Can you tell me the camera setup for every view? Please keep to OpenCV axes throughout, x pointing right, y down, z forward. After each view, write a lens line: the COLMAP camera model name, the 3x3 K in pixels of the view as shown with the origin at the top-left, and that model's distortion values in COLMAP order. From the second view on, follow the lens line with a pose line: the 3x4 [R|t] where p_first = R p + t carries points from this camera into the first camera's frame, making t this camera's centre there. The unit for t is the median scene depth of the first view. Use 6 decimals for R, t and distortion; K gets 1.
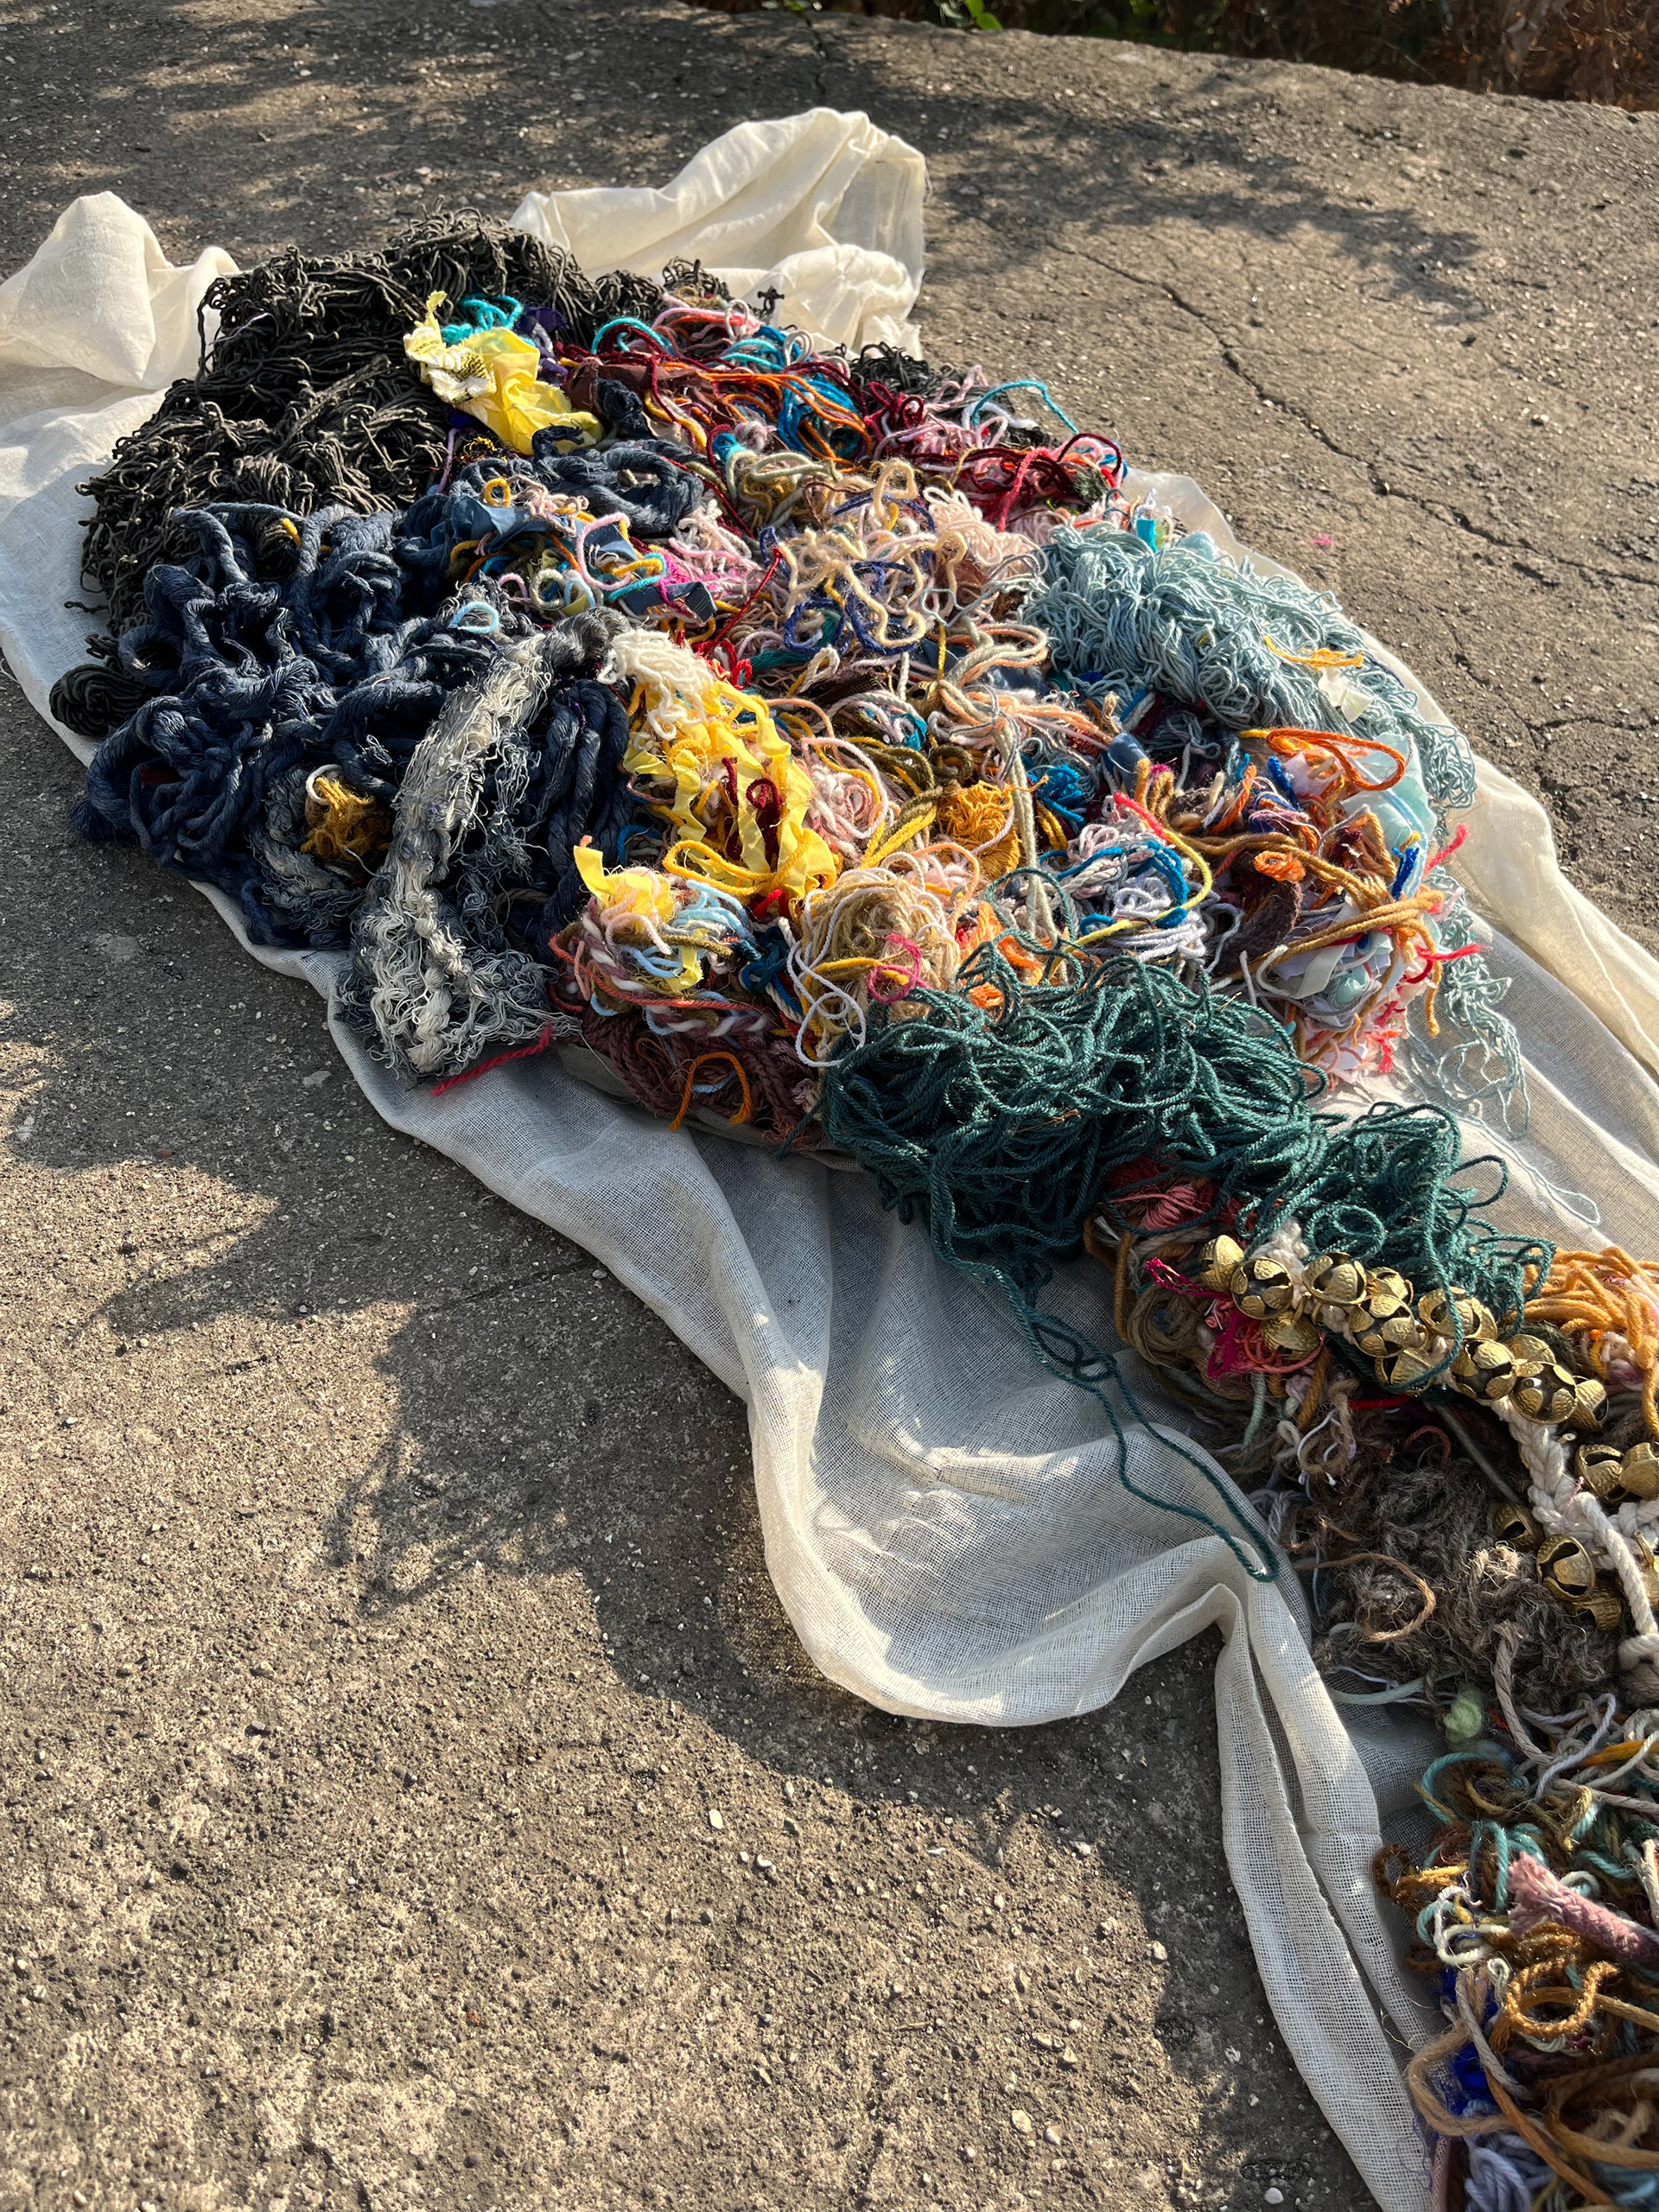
lens RADIAL K [[1644.1, 0, 816.6], [0, 1644.1, 1104.8], [0, 0, 1]] dist [0.075370, -0.108647]
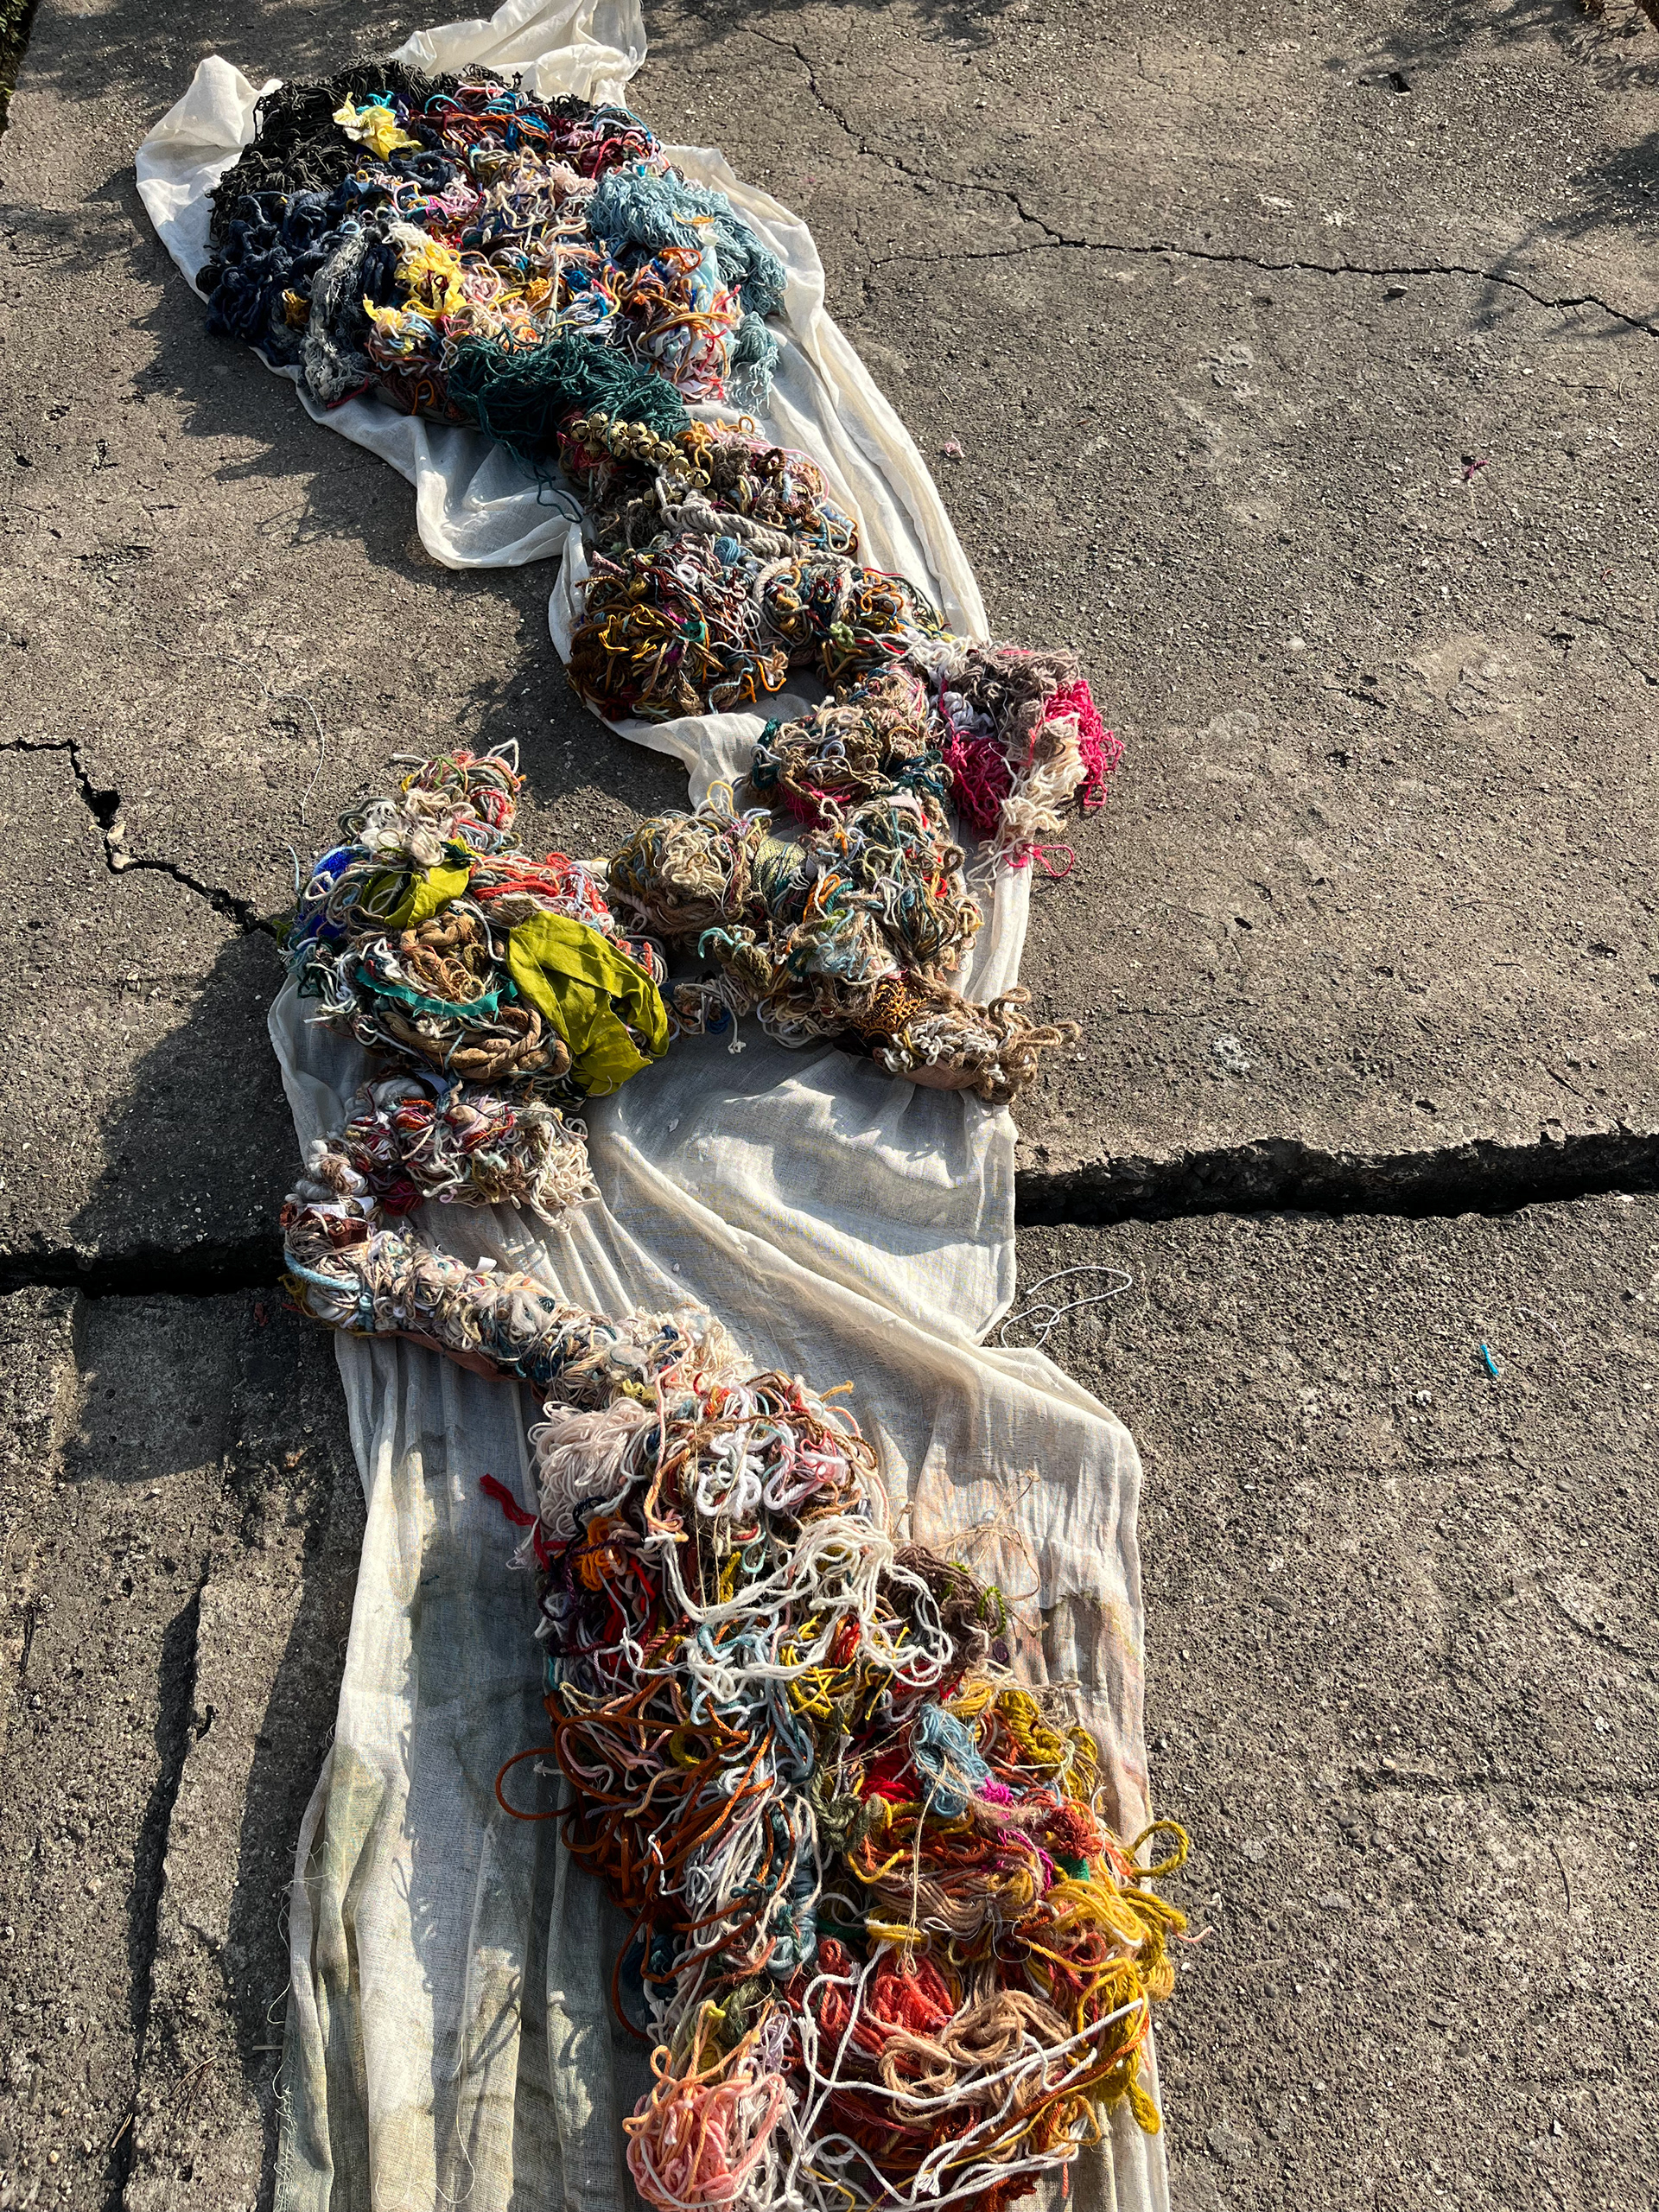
lens RADIAL K [[1689.7, 0, 829.5], [0, 1689.7, 1106.0], [0, 0, 1]] dist [0.072709, -0.090110]
pose [[0.988137, -0.005971, -0.153461, 0.985895], [0.021551, 0.994748, 0.100060, 0.856309], [0.152057, -0.102180, 0.983076, -1.717382]]
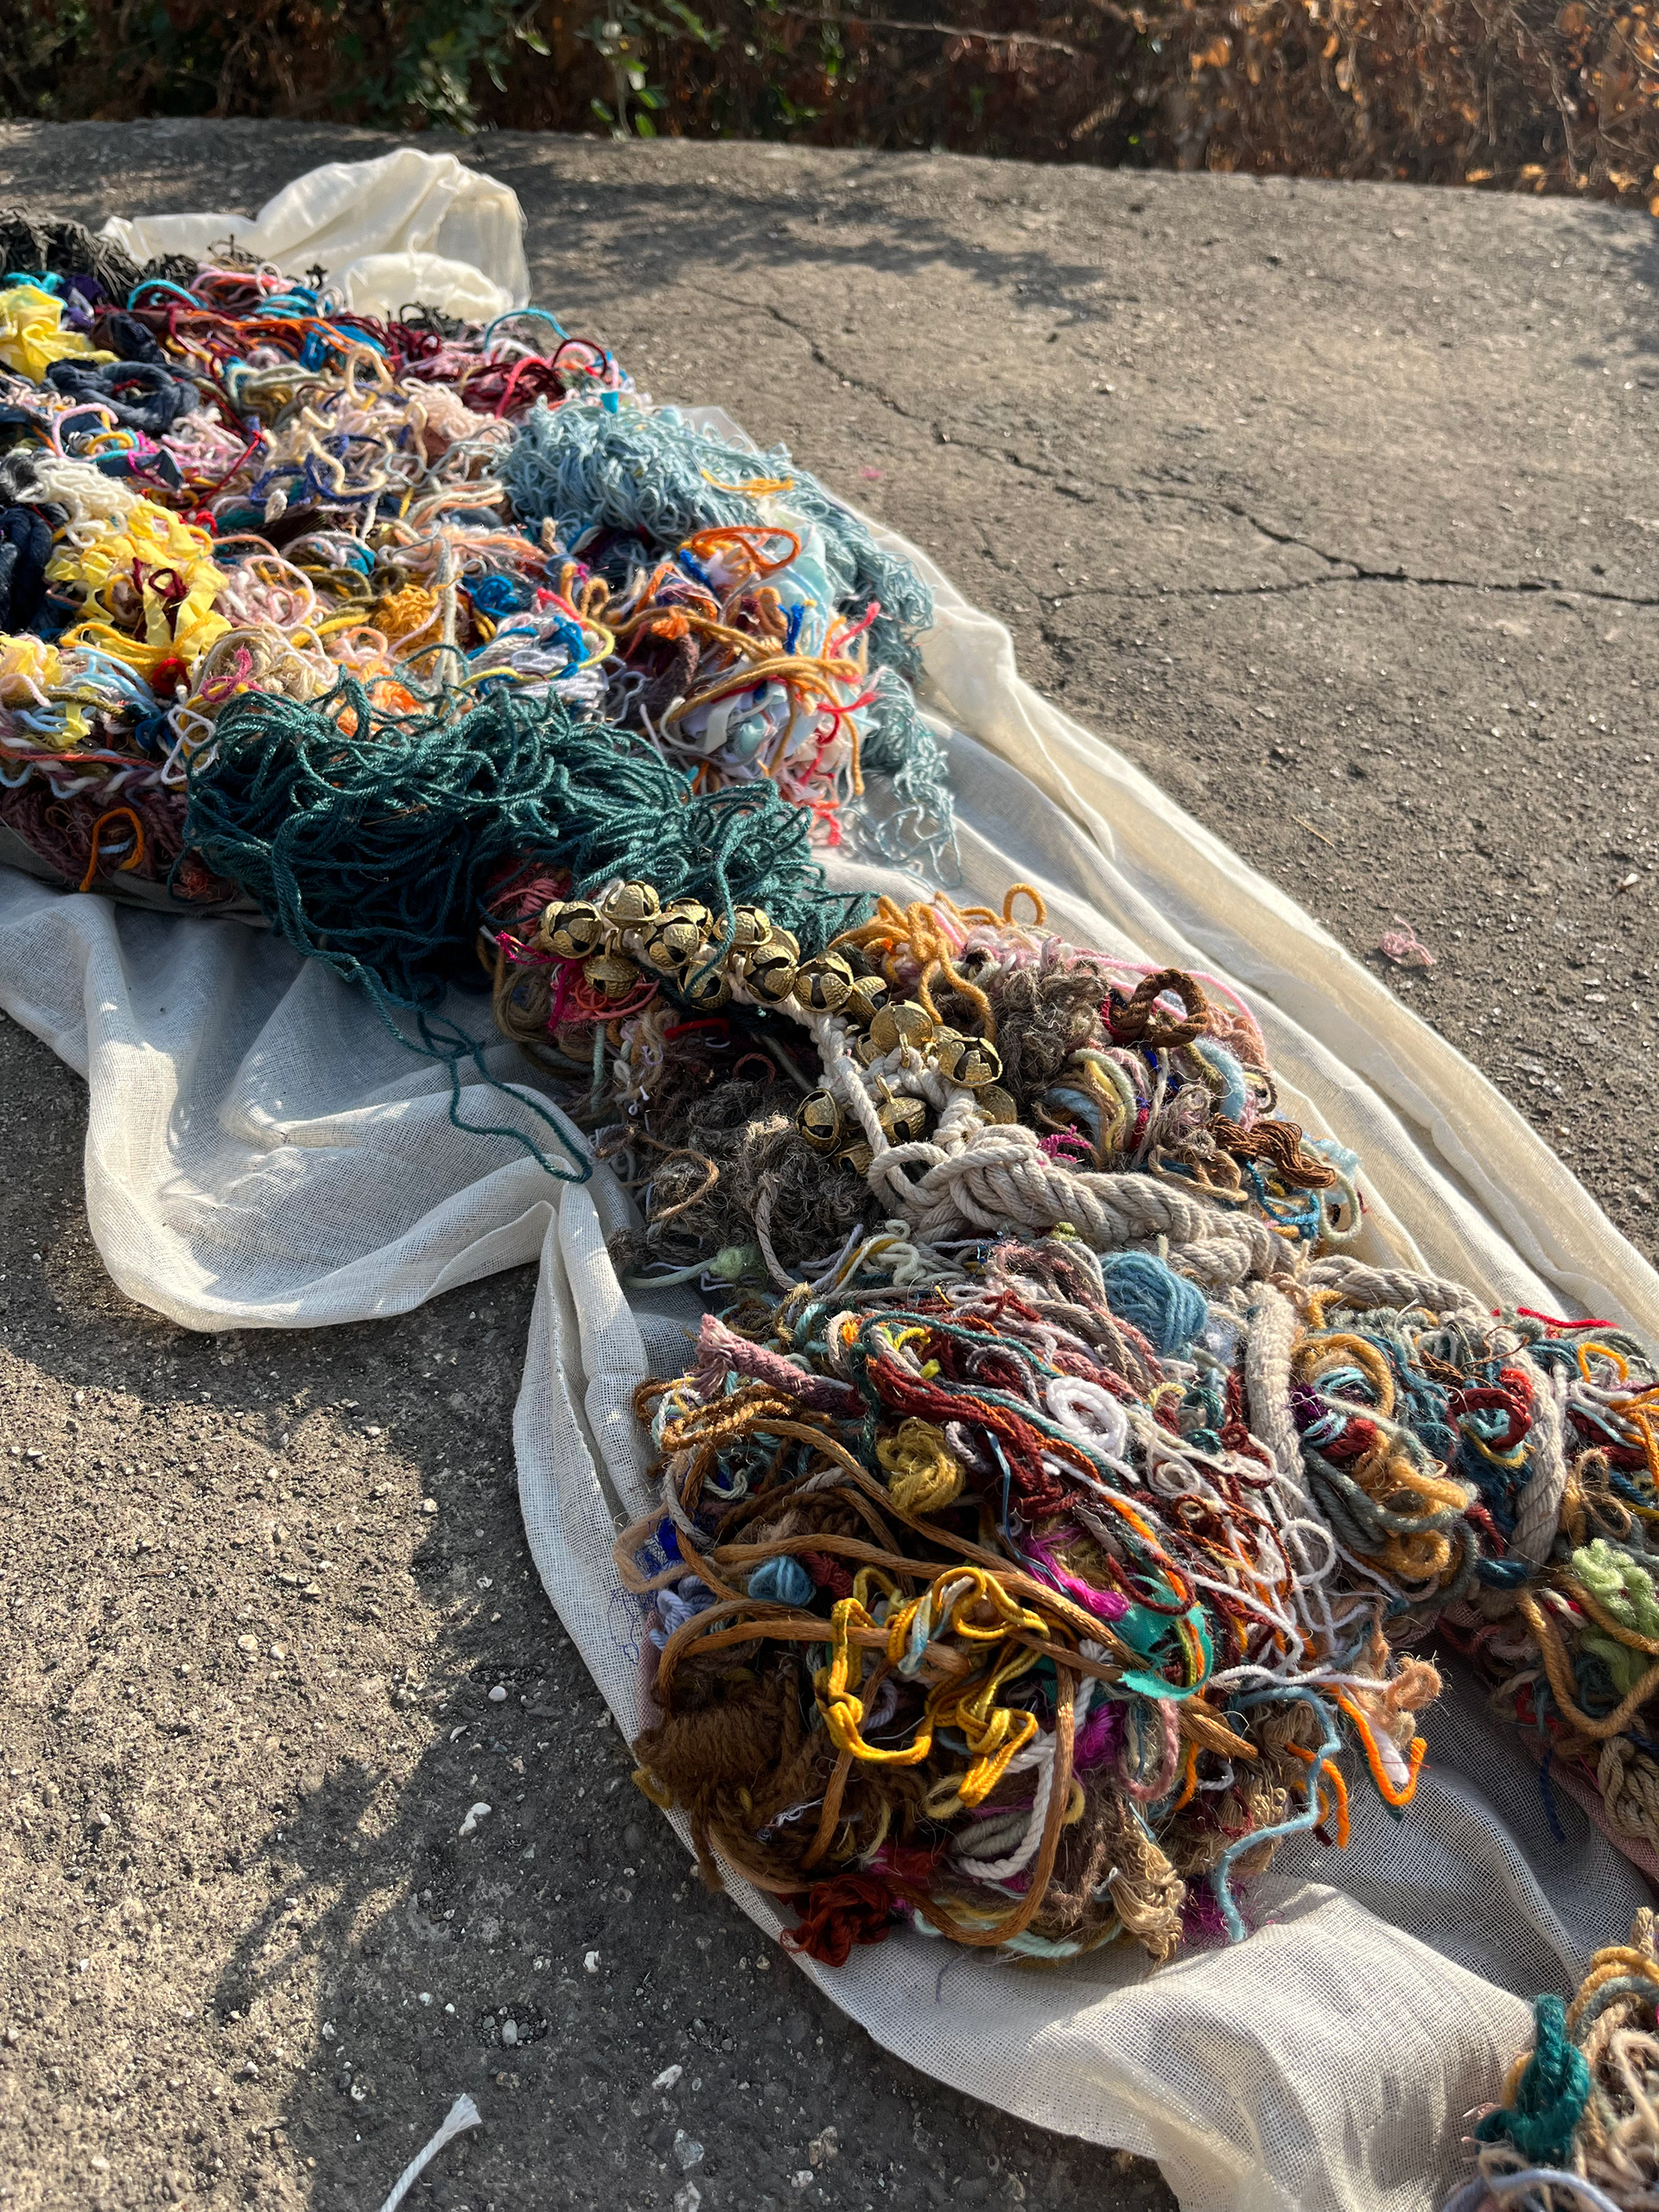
lens RADIAL K [[1685.1, 0, 829.5], [0, 1685.1, 1106.0], [0, 0, 1]] dist [0.008515, 0.009743]
pose [[0.996447, -0.078124, 0.031472, 0.329970], [0.081564, 0.988248, -0.129281, 0.318568], [-0.021002, 0.131389, 0.991108, -0.043481]]
